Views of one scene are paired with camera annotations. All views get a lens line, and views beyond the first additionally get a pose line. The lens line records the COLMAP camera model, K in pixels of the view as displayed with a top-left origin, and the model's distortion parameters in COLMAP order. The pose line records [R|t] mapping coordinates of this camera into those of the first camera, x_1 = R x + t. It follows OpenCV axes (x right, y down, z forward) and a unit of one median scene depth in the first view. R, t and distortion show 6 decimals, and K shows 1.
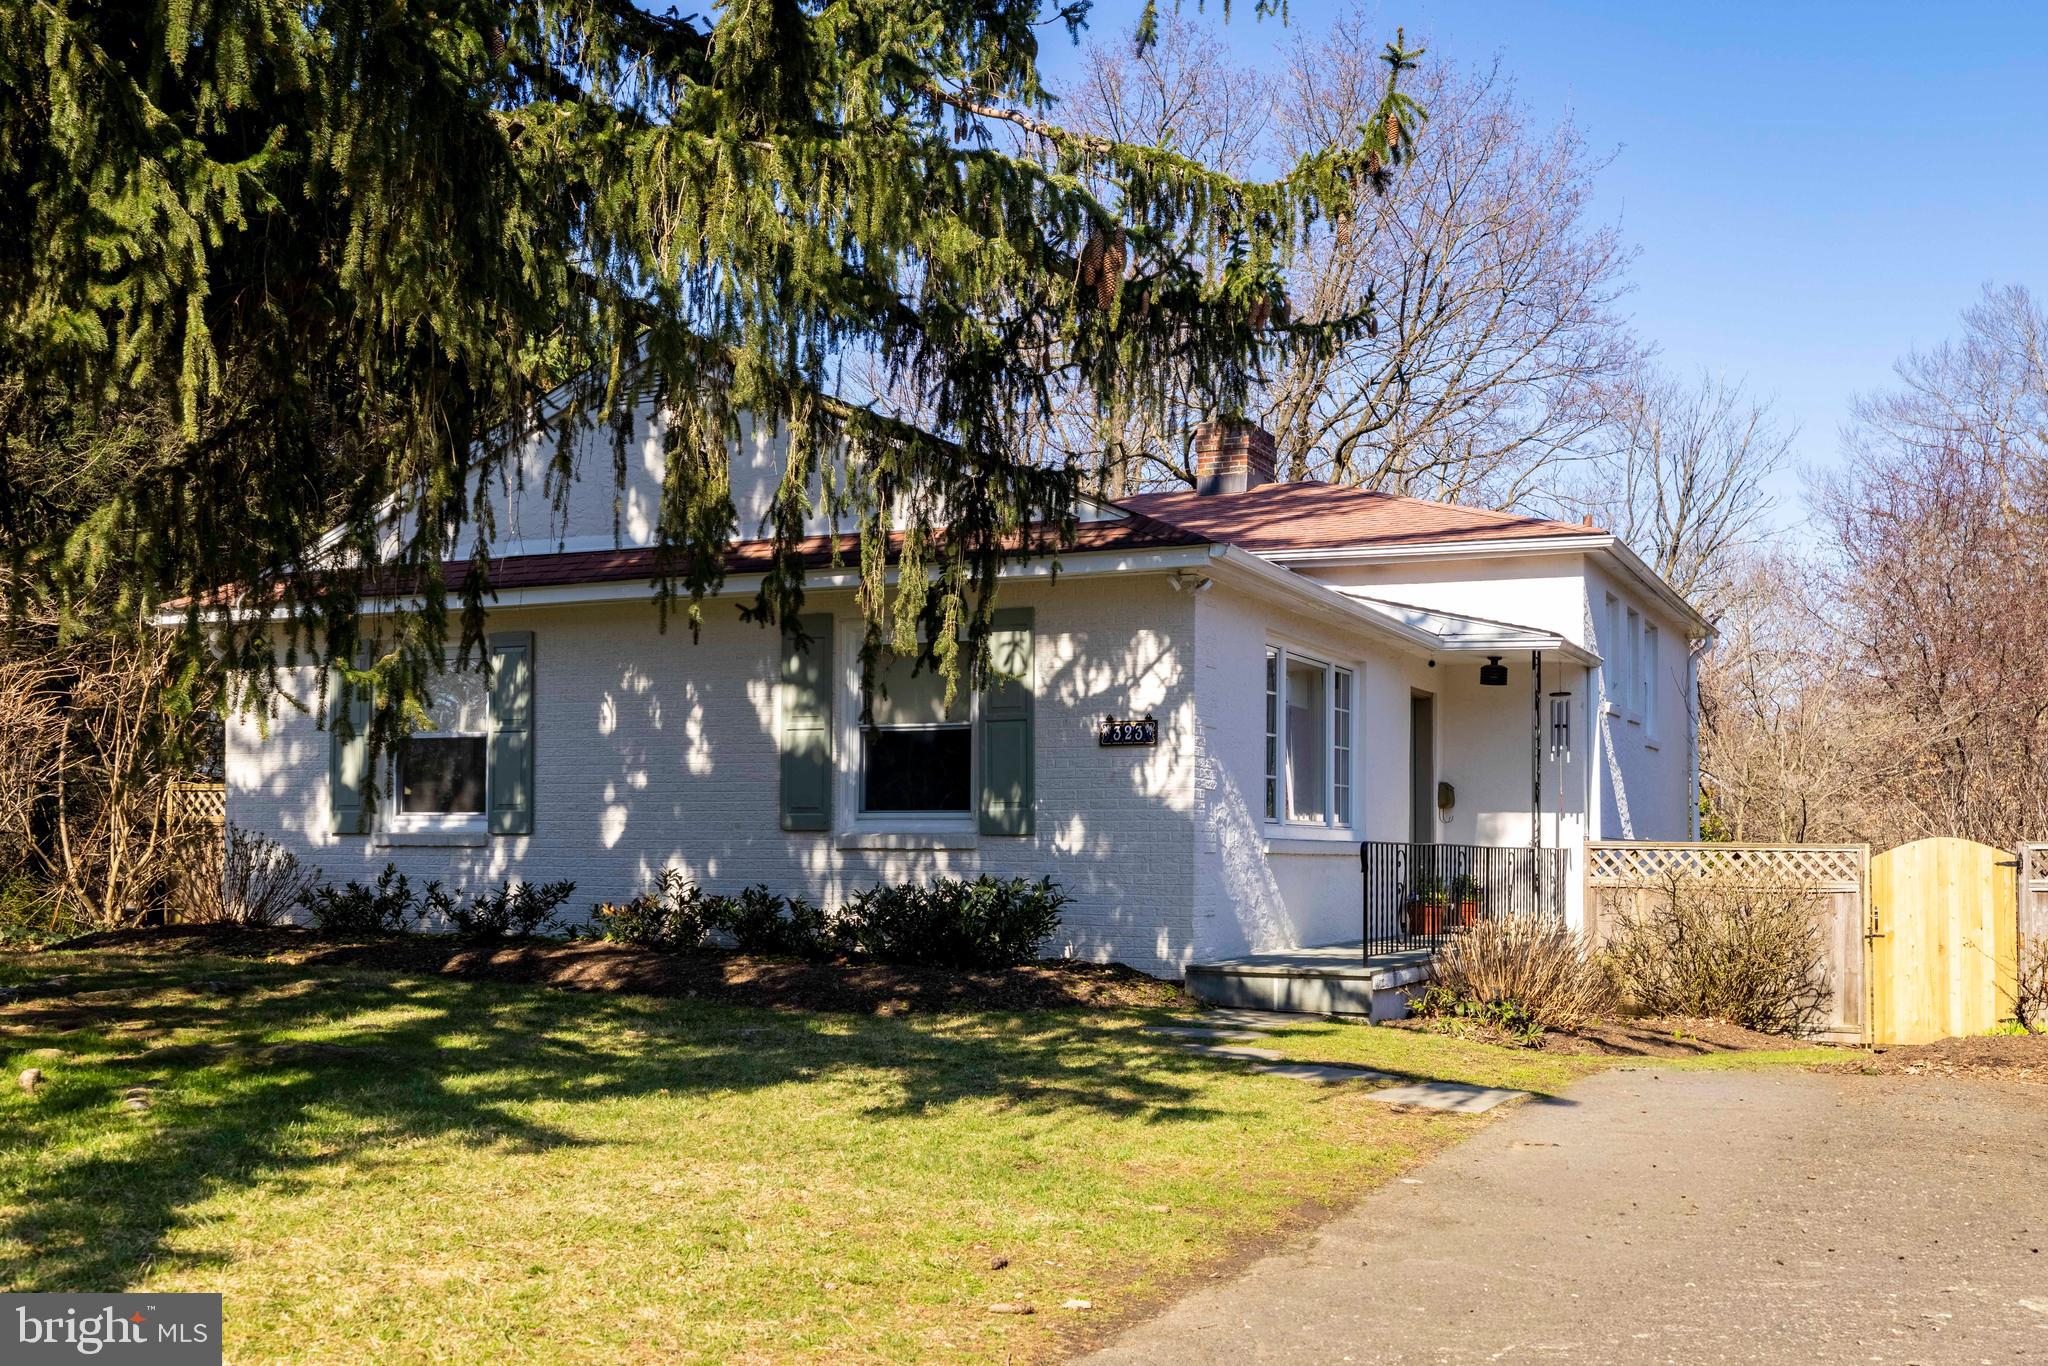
lens RADIAL K [[2003.3, 0, 1099.1], [0, 2003.3, 822.1], [0, 0, 1]] dist [-0.001244, 0.002852]
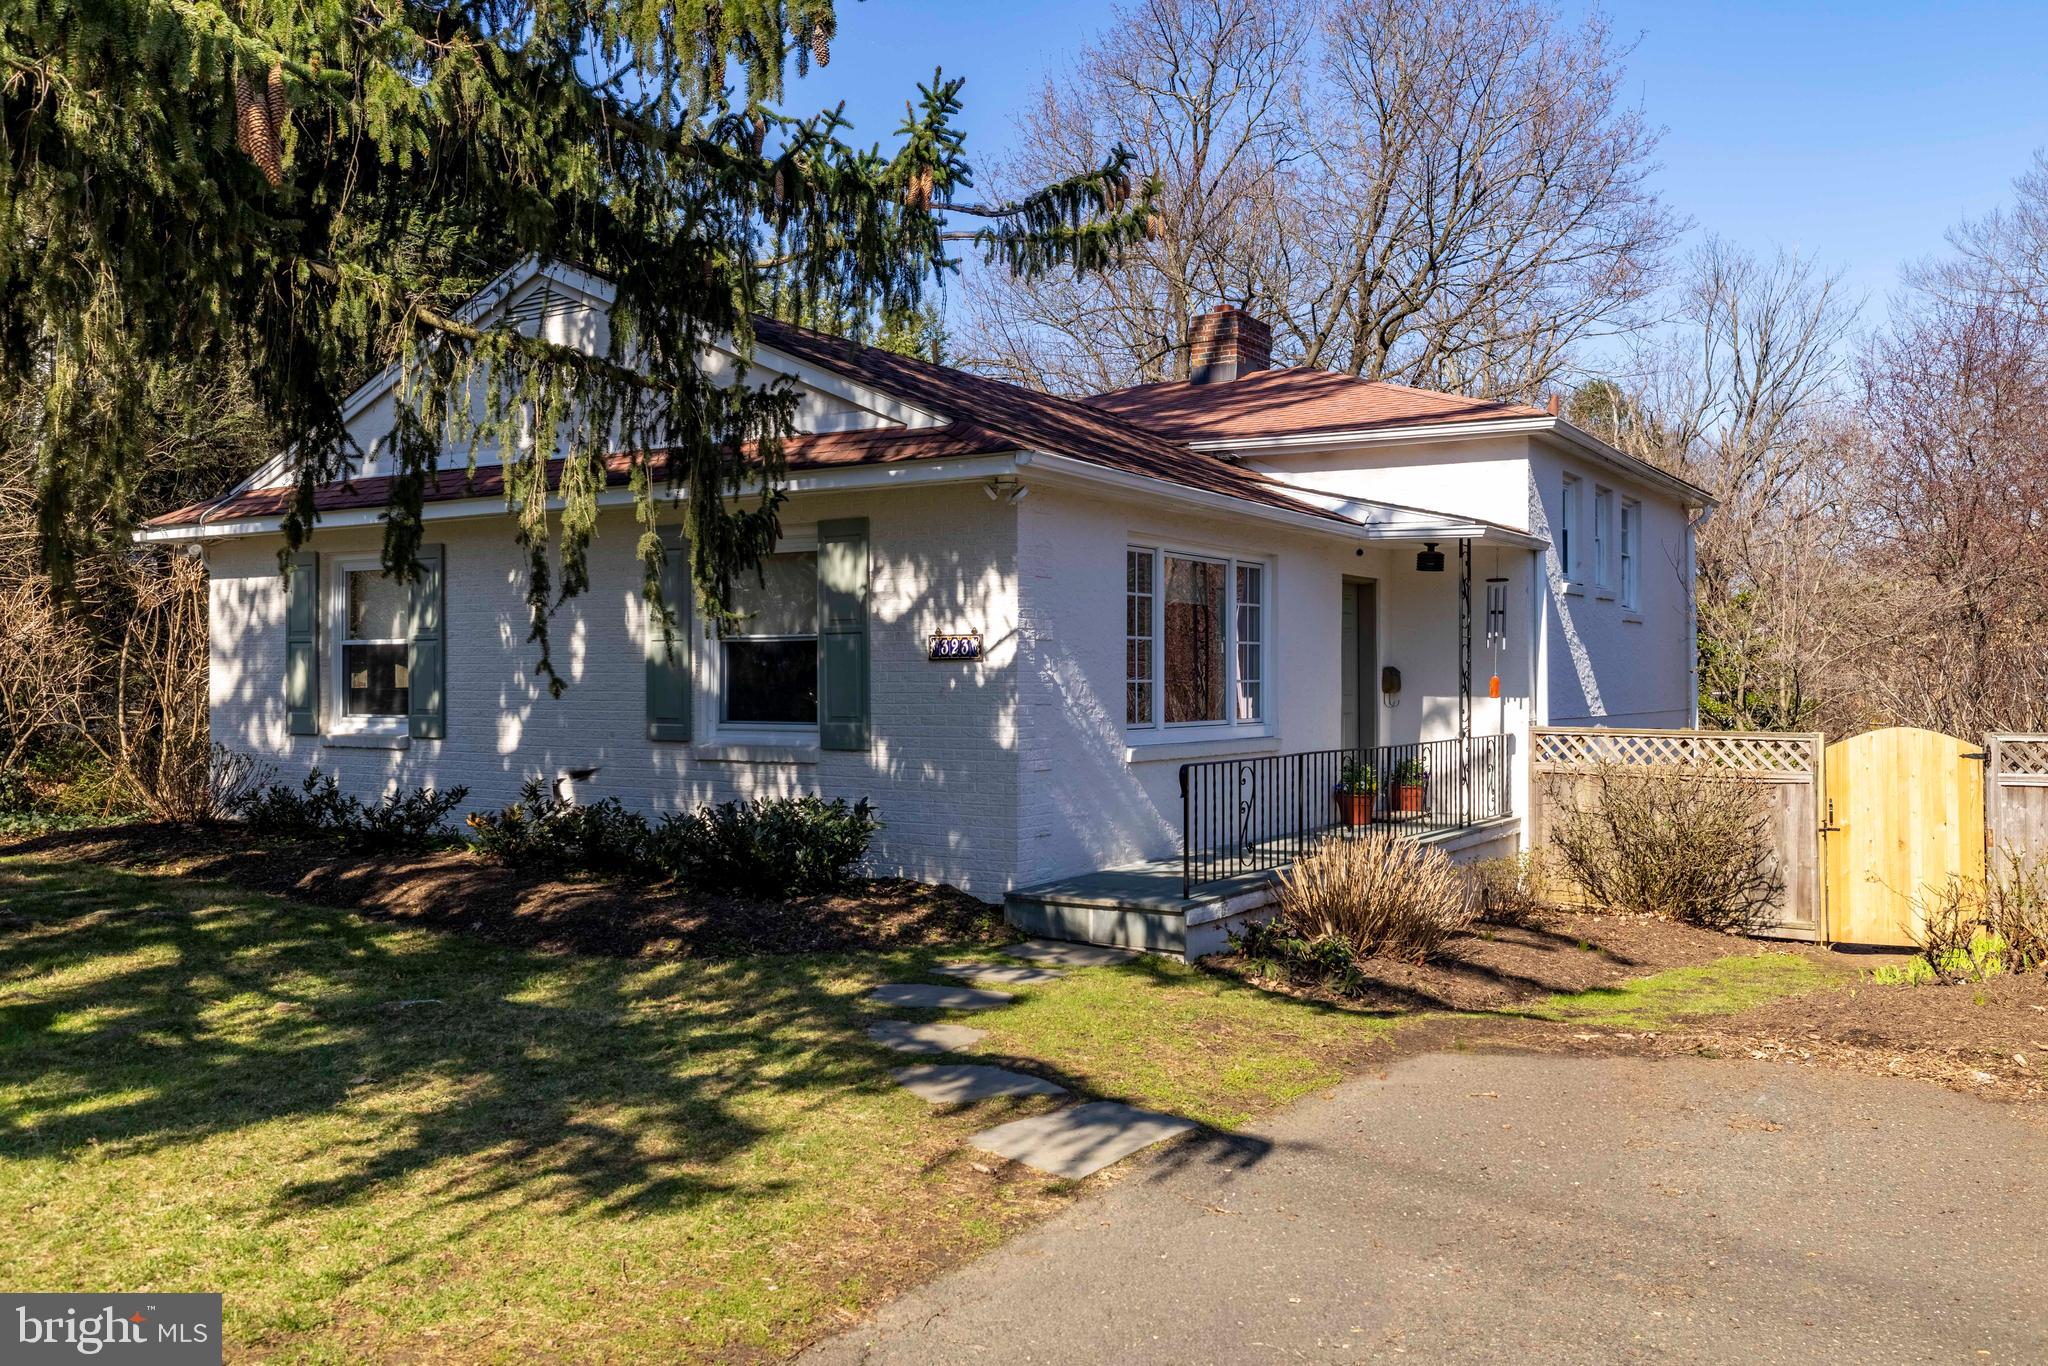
lens RADIAL K [[1677.6, 0, 1024.0], [0, 1677.6, 683.0], [0, 0, 1]] dist [-0.000706, 0.000380]
pose [[0.989702, -0.005495, -0.143035, 0.118712], [0.008067, 0.999816, 0.017410, -0.029877], [0.142913, -0.018385, 0.989564, 0.148210]]
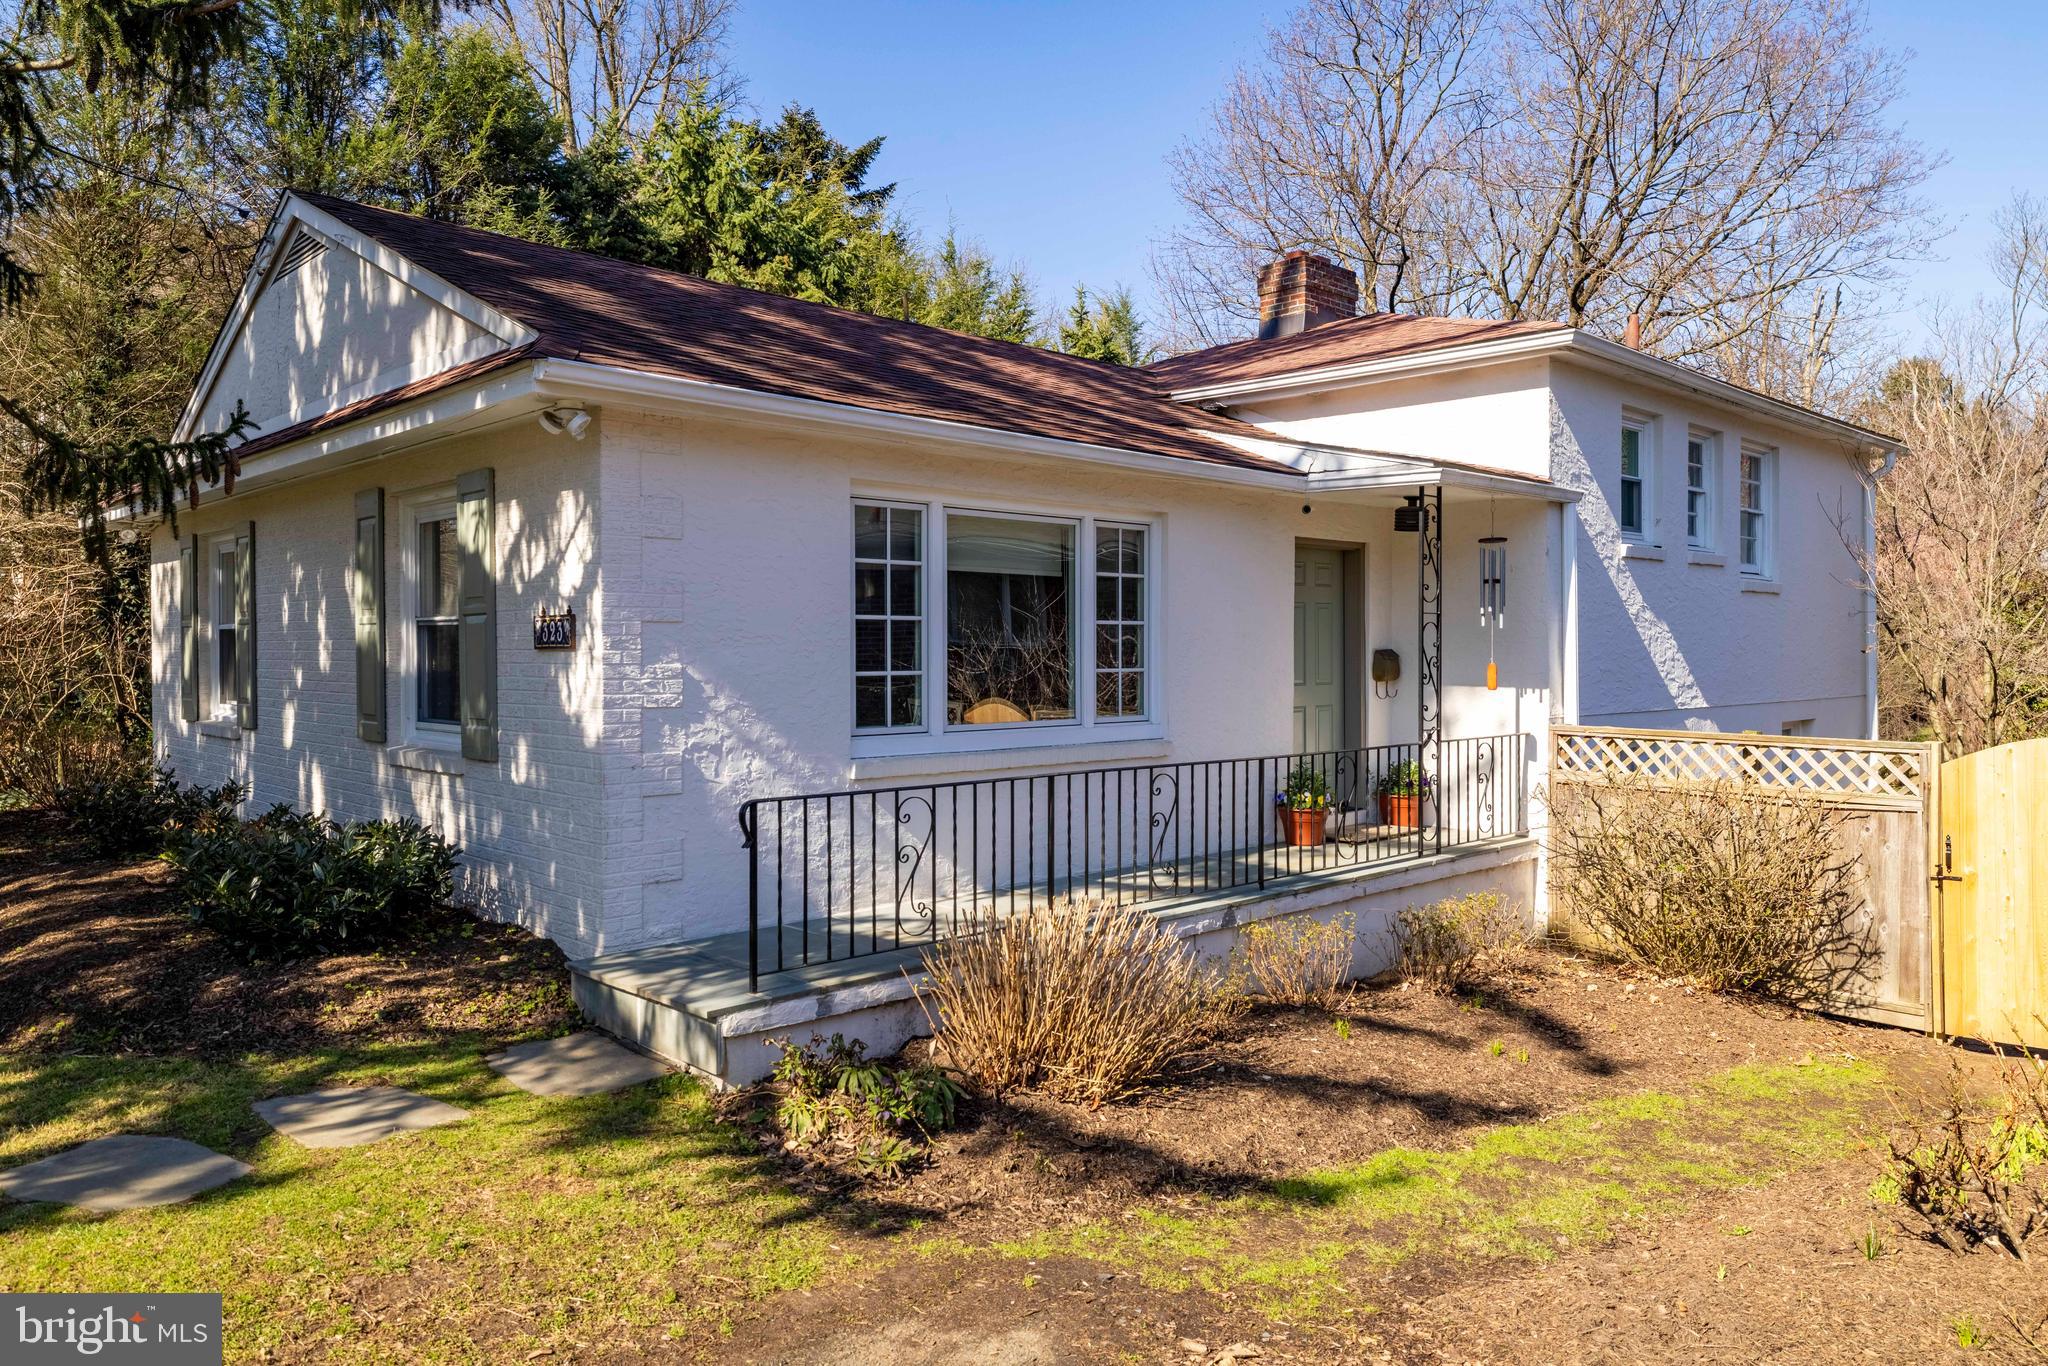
lens RADIAL K [[1422.9, 0, 1024.6], [0, 1422.9, 662.5], [0, 0, 1]] dist [0.004634, -0.002327]
pose [[0.927188, -0.002090, -0.374590, 0.273131], [0.010899, 0.999712, 0.021400, -0.030546], [0.374437, -0.023924, 0.926944, 0.423316]]
